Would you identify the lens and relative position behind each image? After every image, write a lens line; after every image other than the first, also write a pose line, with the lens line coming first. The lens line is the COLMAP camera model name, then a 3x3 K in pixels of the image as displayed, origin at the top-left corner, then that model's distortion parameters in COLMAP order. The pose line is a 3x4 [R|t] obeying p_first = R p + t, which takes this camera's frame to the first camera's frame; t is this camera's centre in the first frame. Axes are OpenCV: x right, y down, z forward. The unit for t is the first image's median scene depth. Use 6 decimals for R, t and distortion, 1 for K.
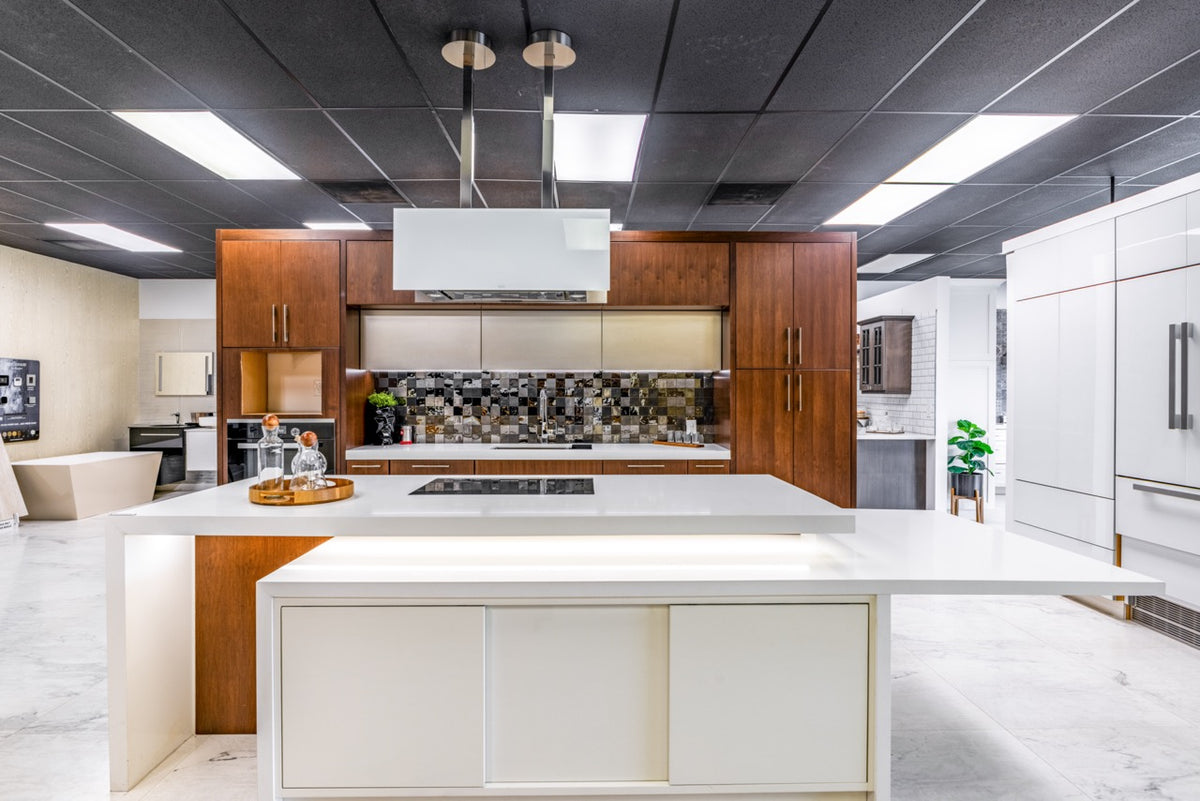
lens RADIAL K [[635.1, 0, 597.9], [0, 635.1, 394.6], [0, 0, 1]] dist [-0.019676, 0.000226]
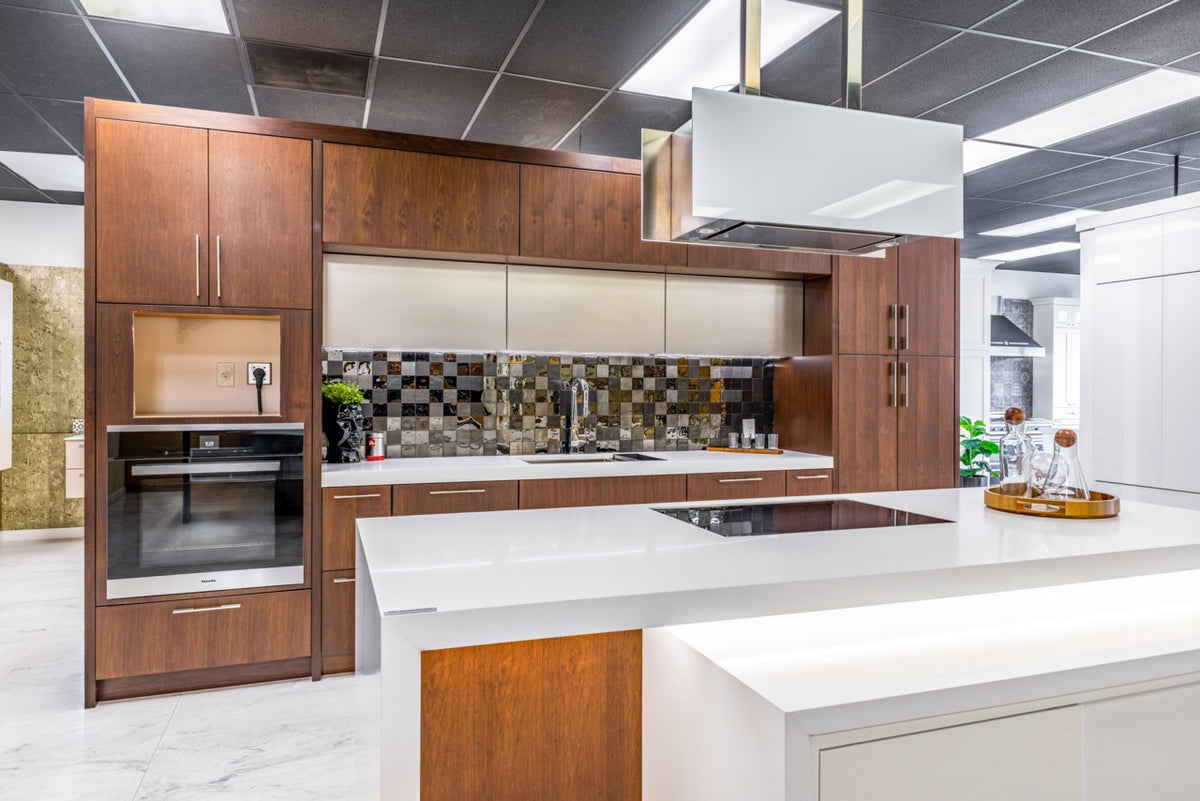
lens RADIAL K [[783.4, 0, 602.9], [0, 783.4, 389.0], [0, 0, 1]] dist [0.004852, -0.001114]
pose [[0.946307, 0.001947, 0.323265, -0.380805], [-0.001416, 0.999997, -0.001878, 0.005311], [-0.323267, 0.001319, 0.946307, 0.162916]]
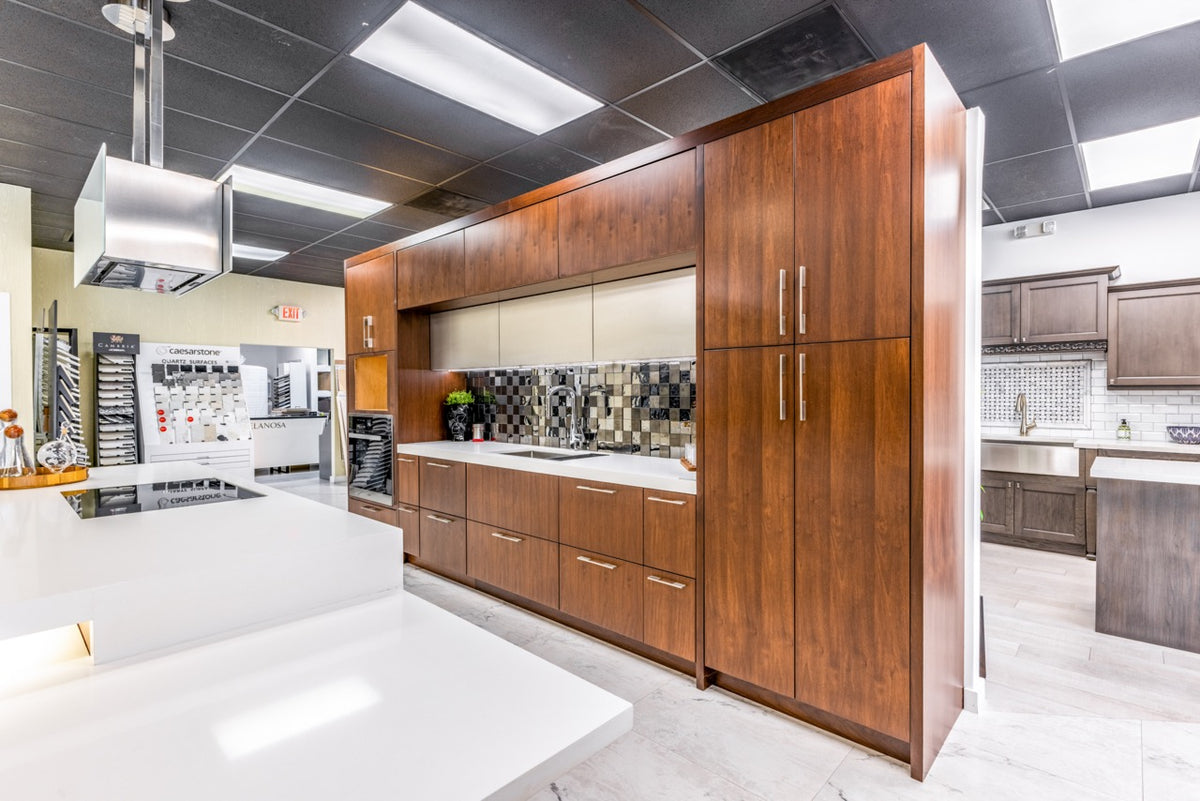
lens RADIAL K [[568.9, 0, 602.3], [0, 568.9, 398.8], [0, 0, 1]] dist [0.003560, 0.000710]
pose [[0.722472, 0.004077, -0.691388, 0.529690], [0.001164, 0.999974, 0.007113, 0.003332], [0.691399, -0.005943, 0.722448, 0.528049]]
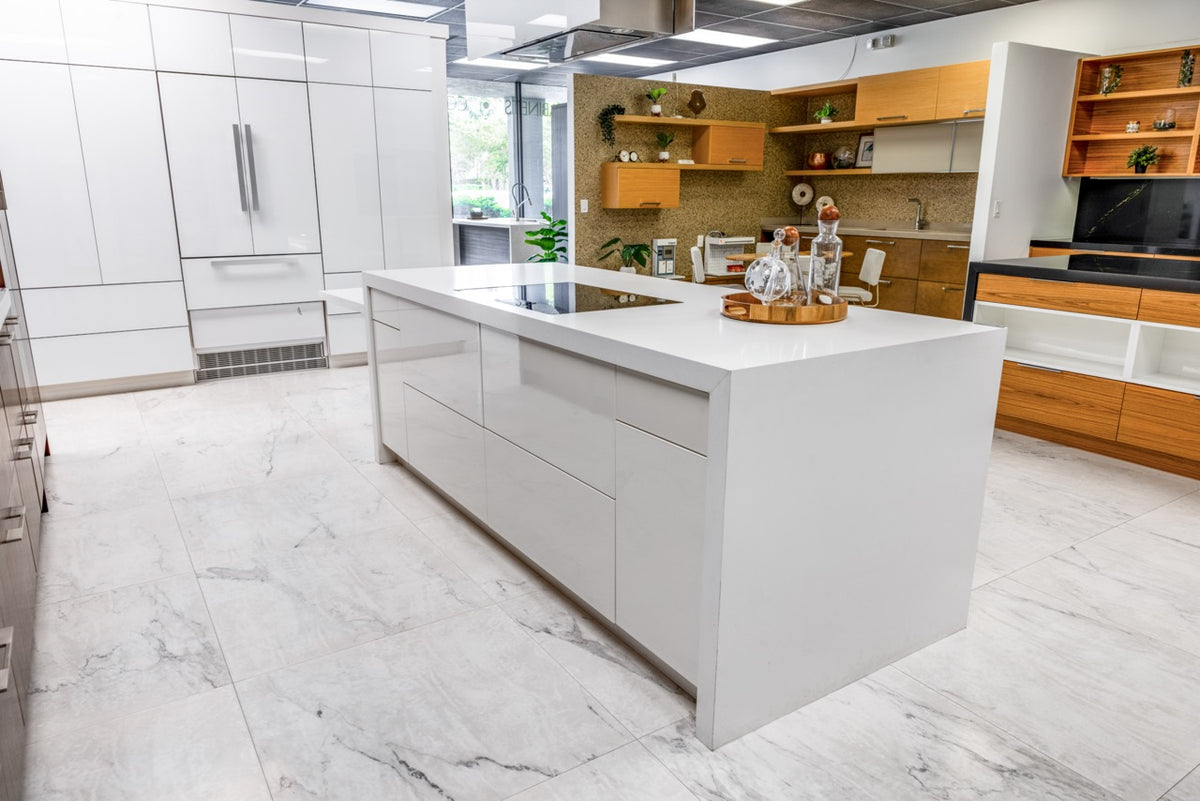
lens RADIAL K [[791.6, 0, 603.7], [0, 791.6, 404.0], [0, 0, 1]] dist [0.008041, -0.000563]
pose [[-0.537942, -0.221784, 0.813284, -0.640449], [0.001751, 0.964474, 0.264172, 0.005263], [-0.842980, 0.143533, -0.518443, 0.932678]]
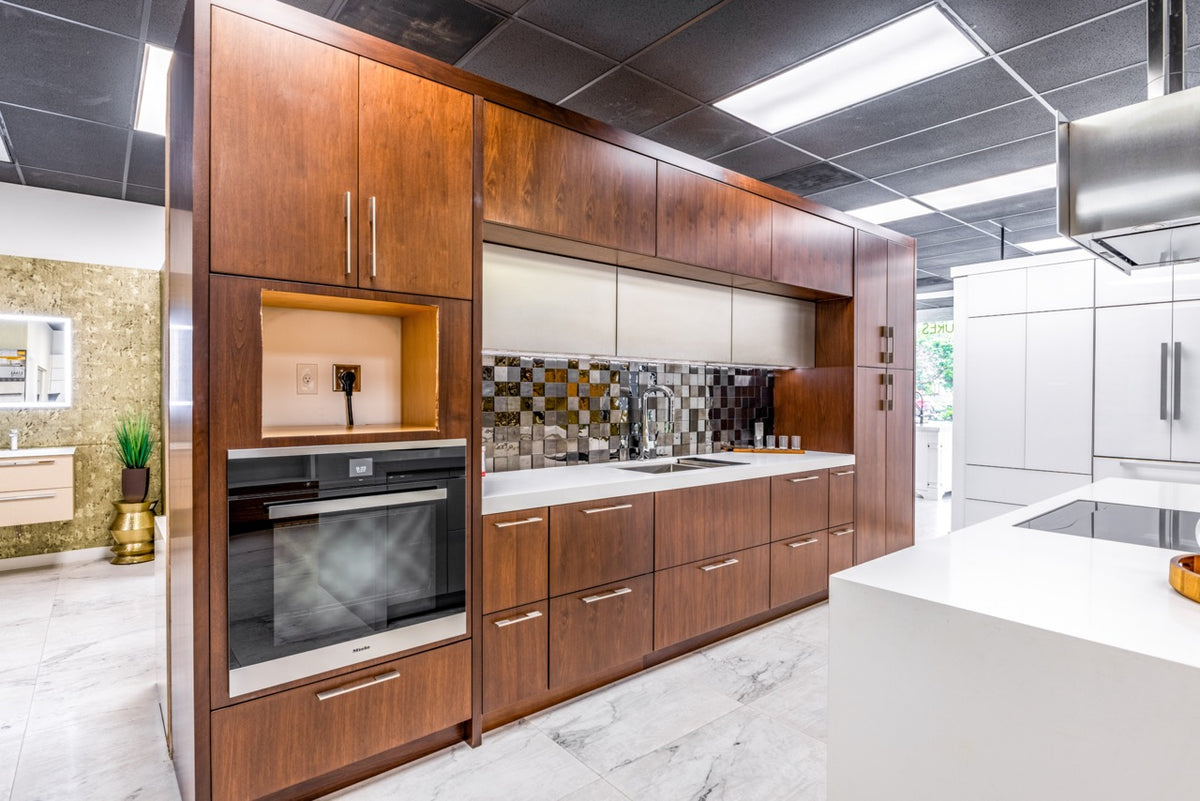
lens RADIAL K [[614.2, 0, 601.0], [0, 614.2, 398.3], [0, 0, 1]] dist [-0.023299, 0.010104]
pose [[0.781467, -0.001676, 0.623944, -0.631771], [-0.000446, 0.999995, 0.003245, 0.003792], [-0.623946, -0.002814, 0.781463, 0.533331]]
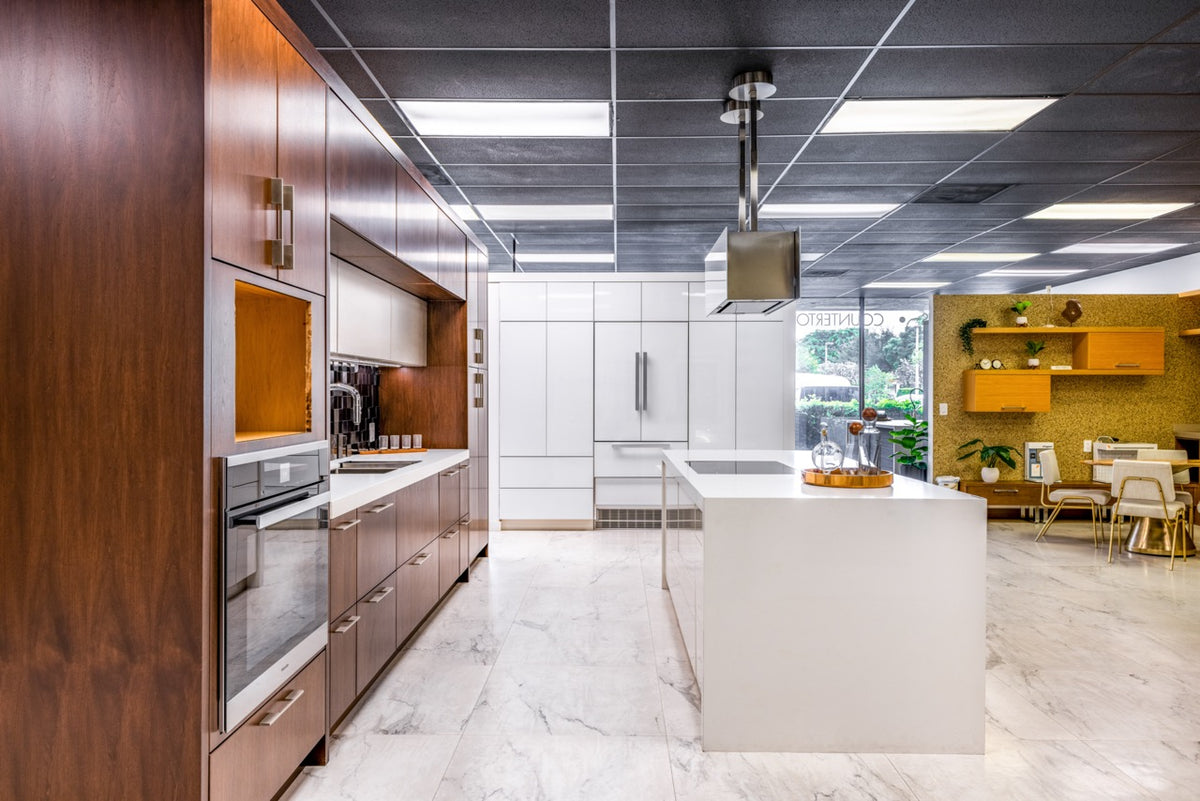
lens RADIAL K [[804.4, 0, 601.9], [0, 804.4, 398.2], [0, 0, 1]] dist [0.007984, -0.002529]
pose [[0.030555, -0.007094, 0.999508, -1.026112], [0.005245, 0.999962, 0.006937, 0.001782], [-0.999519, 0.005030, 0.030591, 0.752761]]
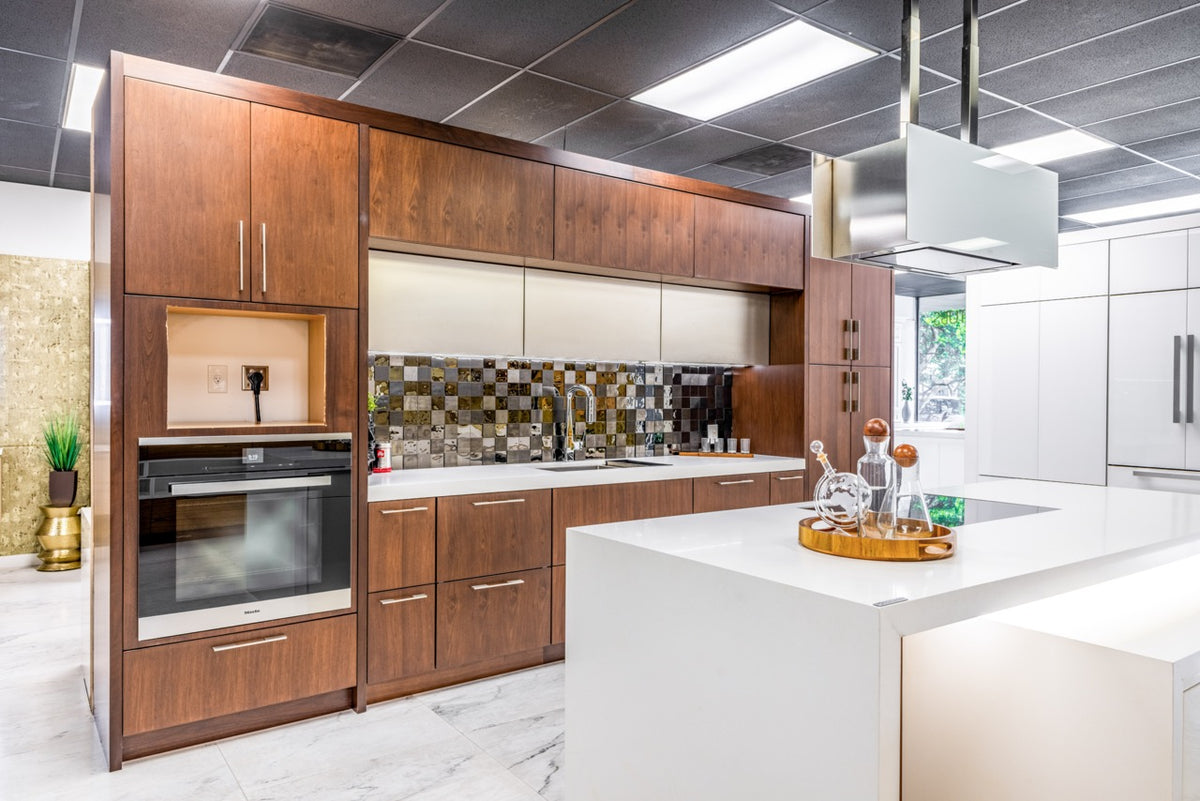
lens RADIAL K [[804.4, 0, 601.9], [0, 804.4, 398.2], [0, 0, 1]] dist [0.007984, -0.002529]
pose [[0.819508, 0.000887, 0.573068, -0.639724], [-0.002048, 0.999997, 0.001381, 0.005279], [-0.573065, -0.002306, 0.819507, 0.263286]]
